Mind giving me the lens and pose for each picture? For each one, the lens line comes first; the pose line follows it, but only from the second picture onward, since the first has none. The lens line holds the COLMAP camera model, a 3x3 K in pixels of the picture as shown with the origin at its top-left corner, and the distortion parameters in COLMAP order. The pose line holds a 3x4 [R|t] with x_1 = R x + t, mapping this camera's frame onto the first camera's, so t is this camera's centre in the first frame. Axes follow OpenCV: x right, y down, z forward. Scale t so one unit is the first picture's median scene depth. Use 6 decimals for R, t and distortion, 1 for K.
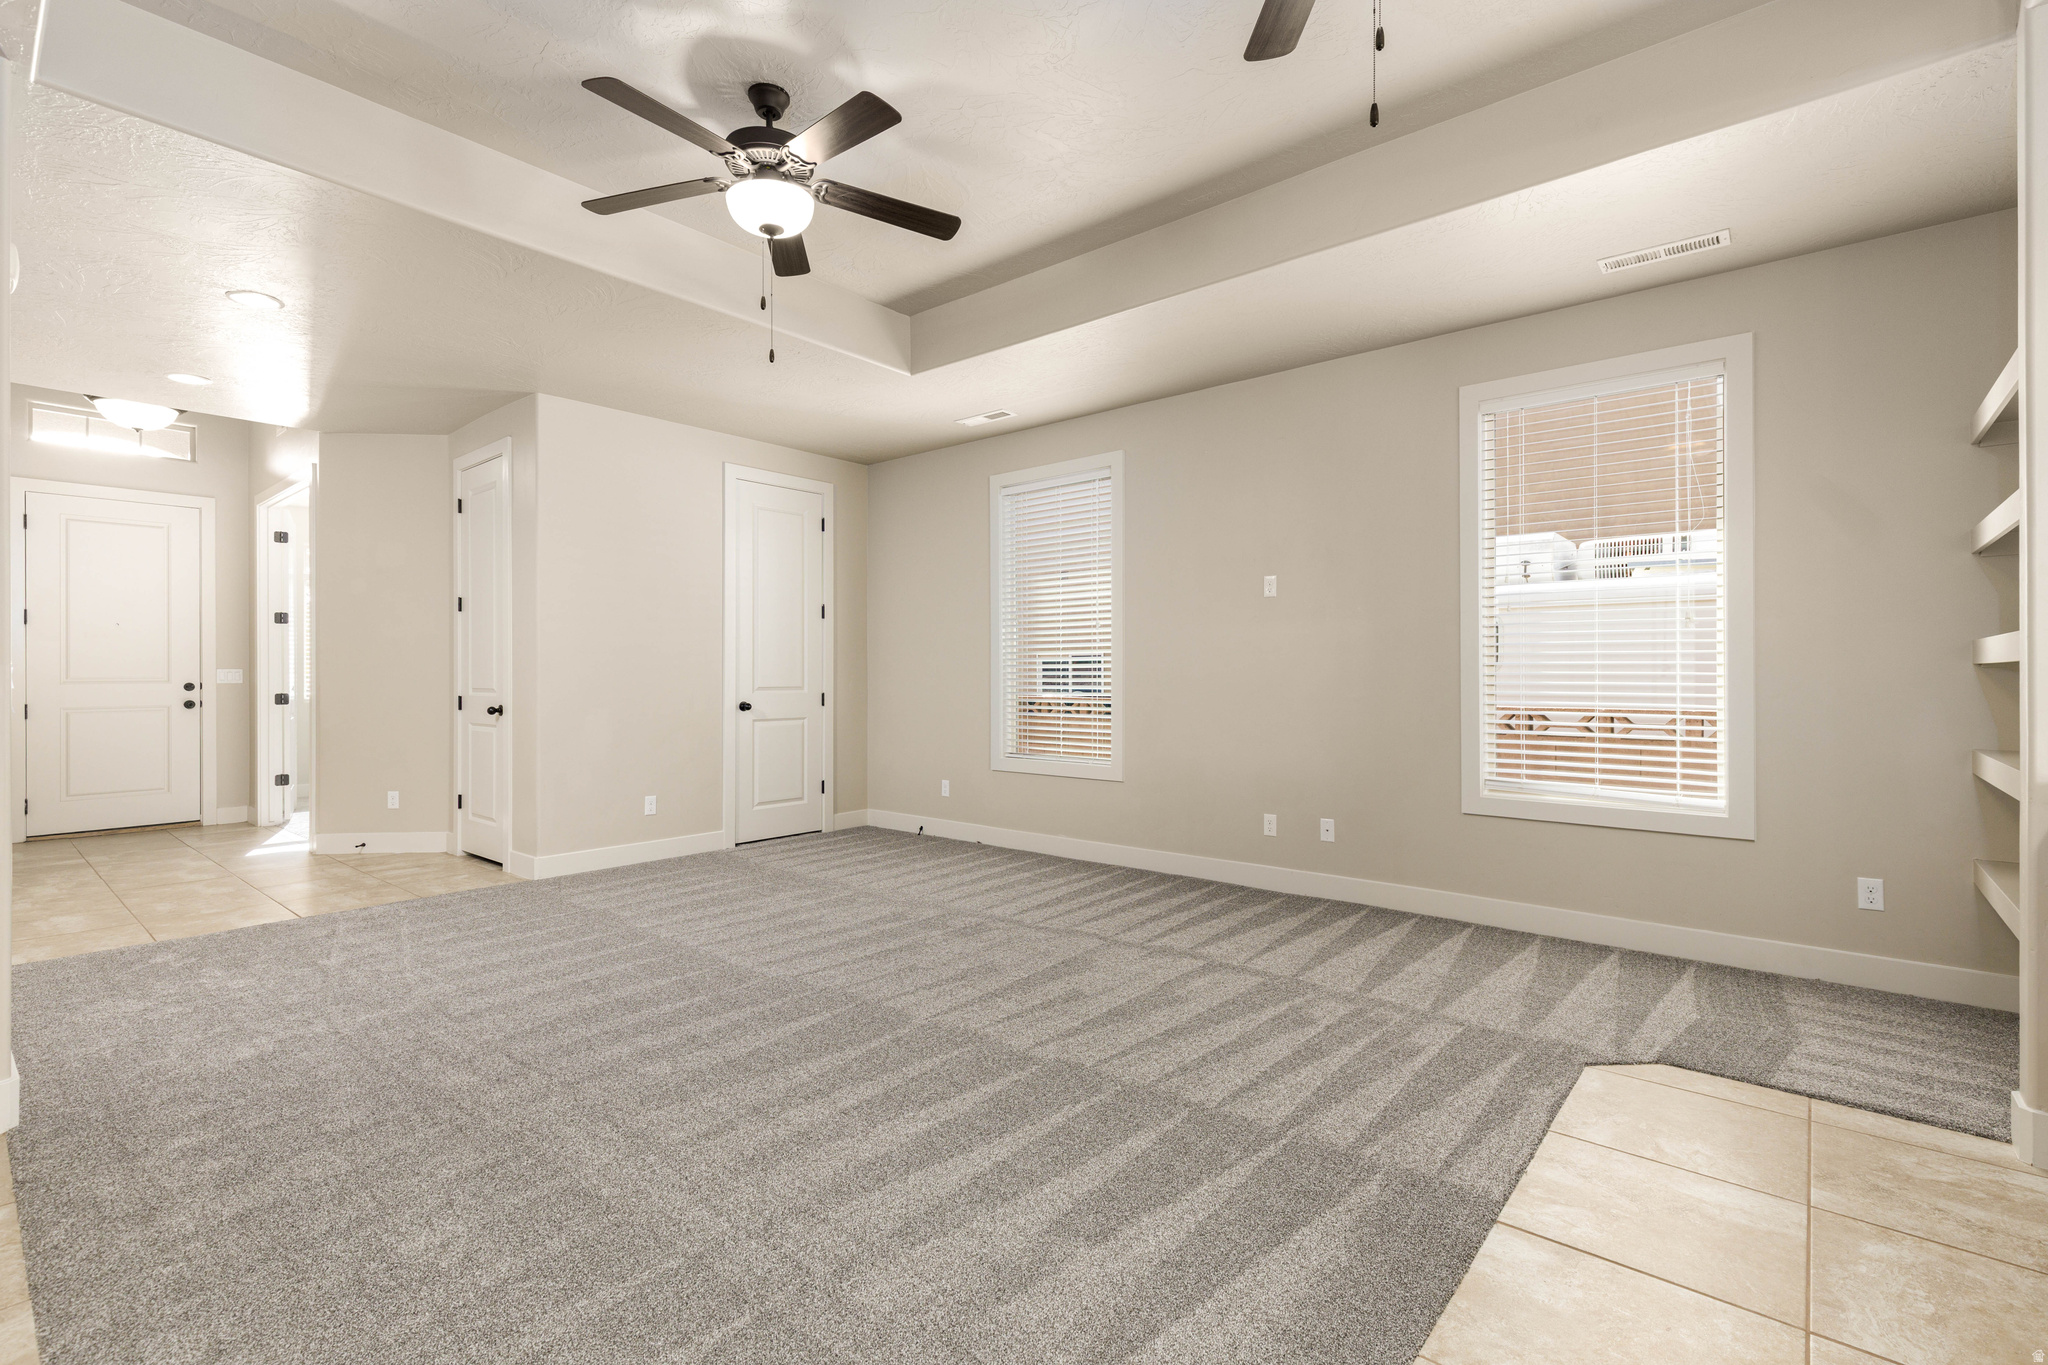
lens RADIAL K [[927.0, 0, 1034.8], [0, 927.0, 679.7], [0, 0, 1]] dist [-0.002190, -0.000252]
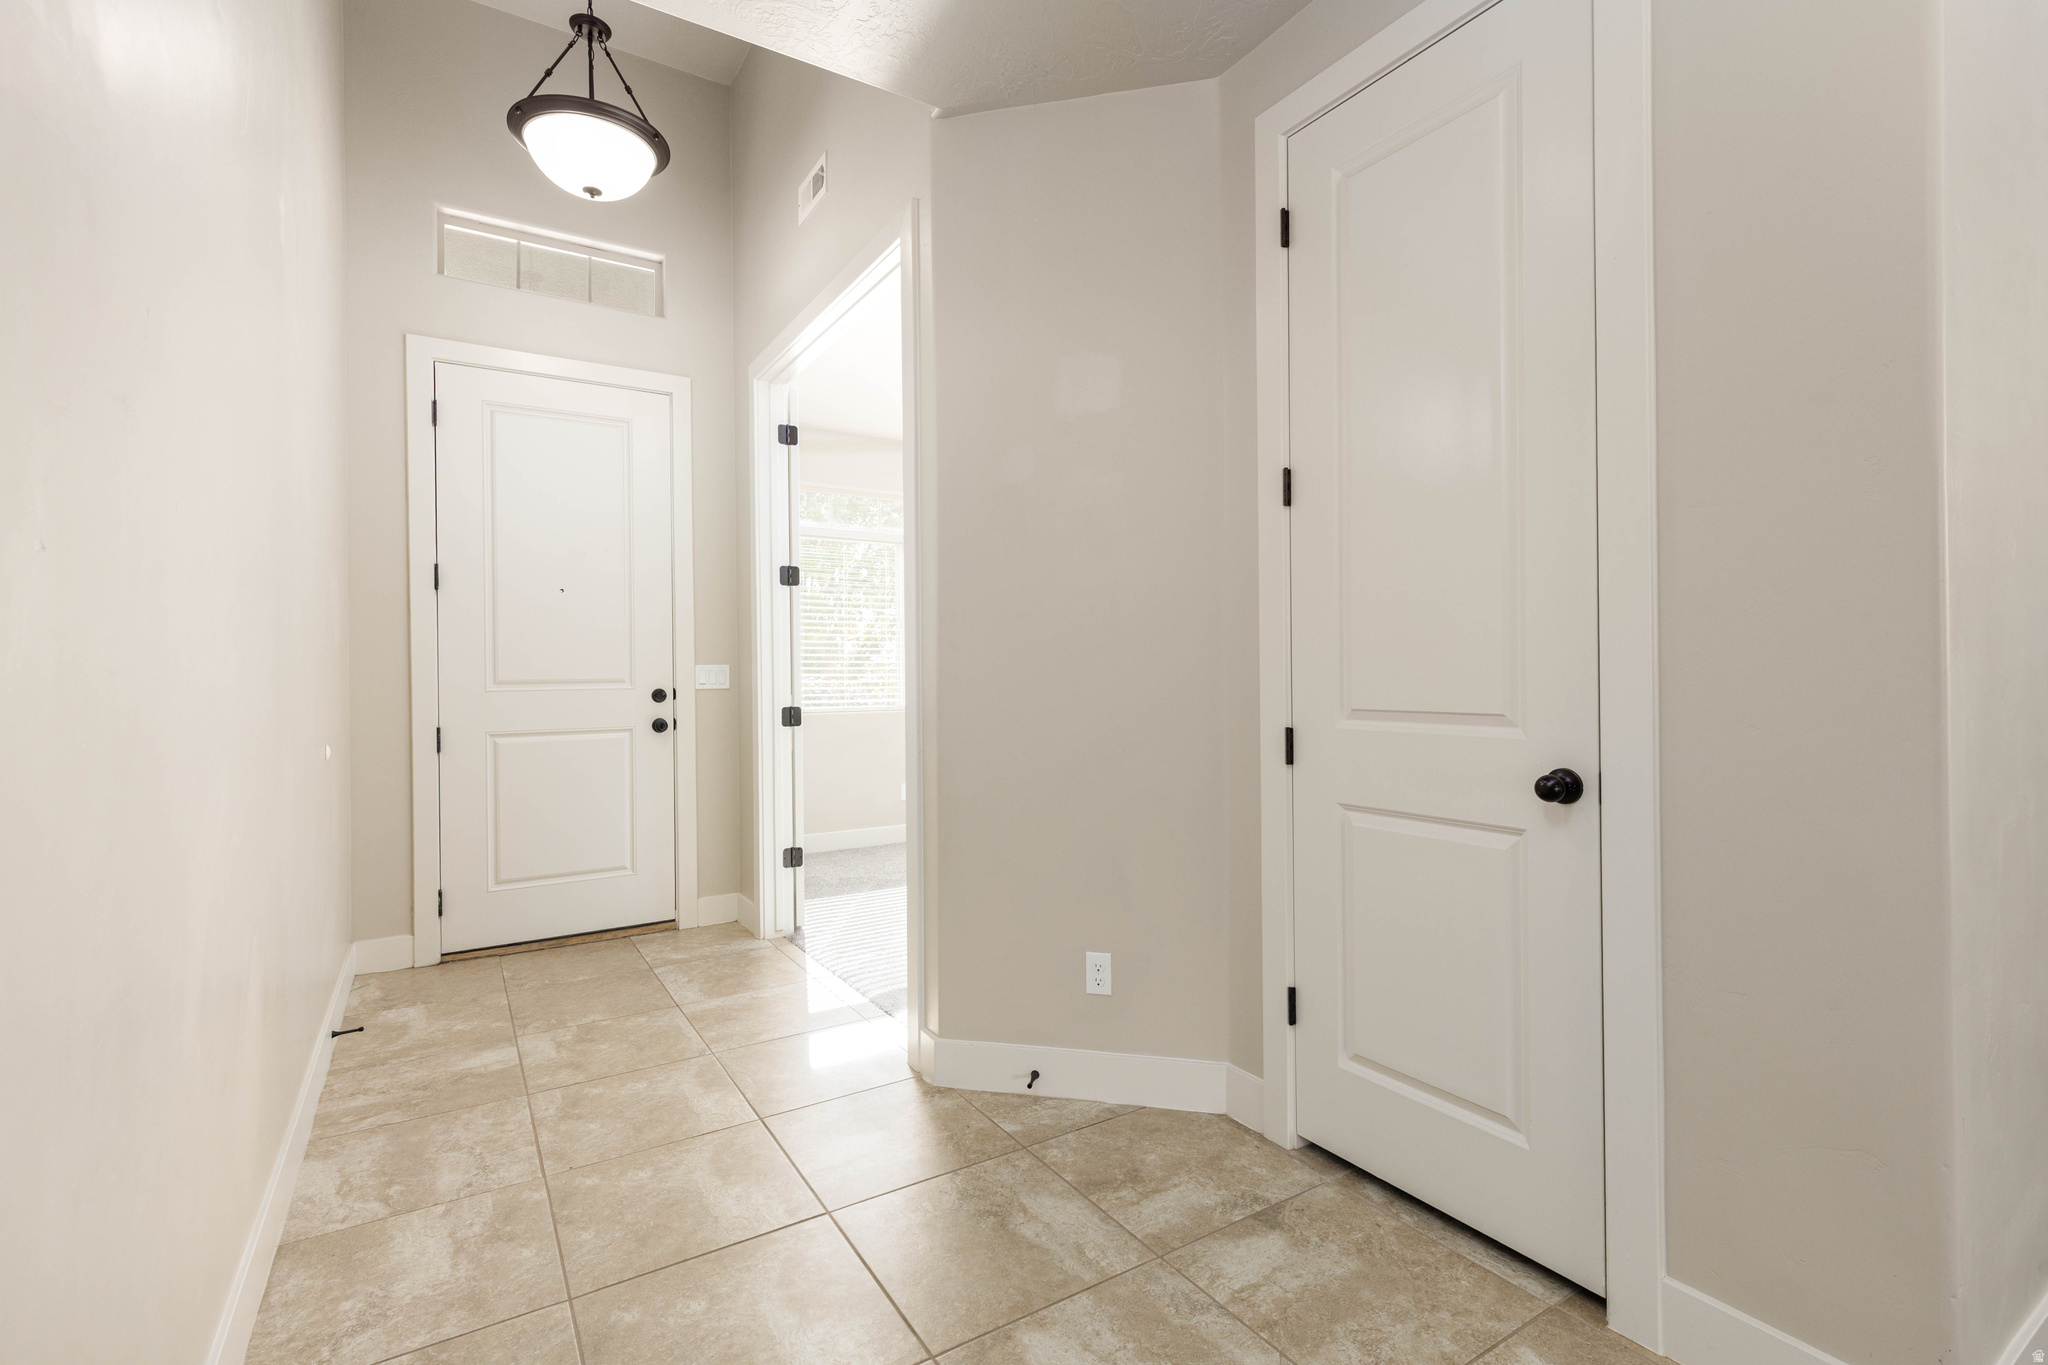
lens RADIAL K [[927.0, 0, 1020.2], [0, 927.0, 680.2], [0, 0, 1]] dist [-0.002190, -0.000252]
pose [[0.950544, -0.003835, -0.310567, -0.507553], [0.006127, 0.999961, 0.006405, -0.004481], [0.310531, -0.007991, 0.950530, 0.505463]]
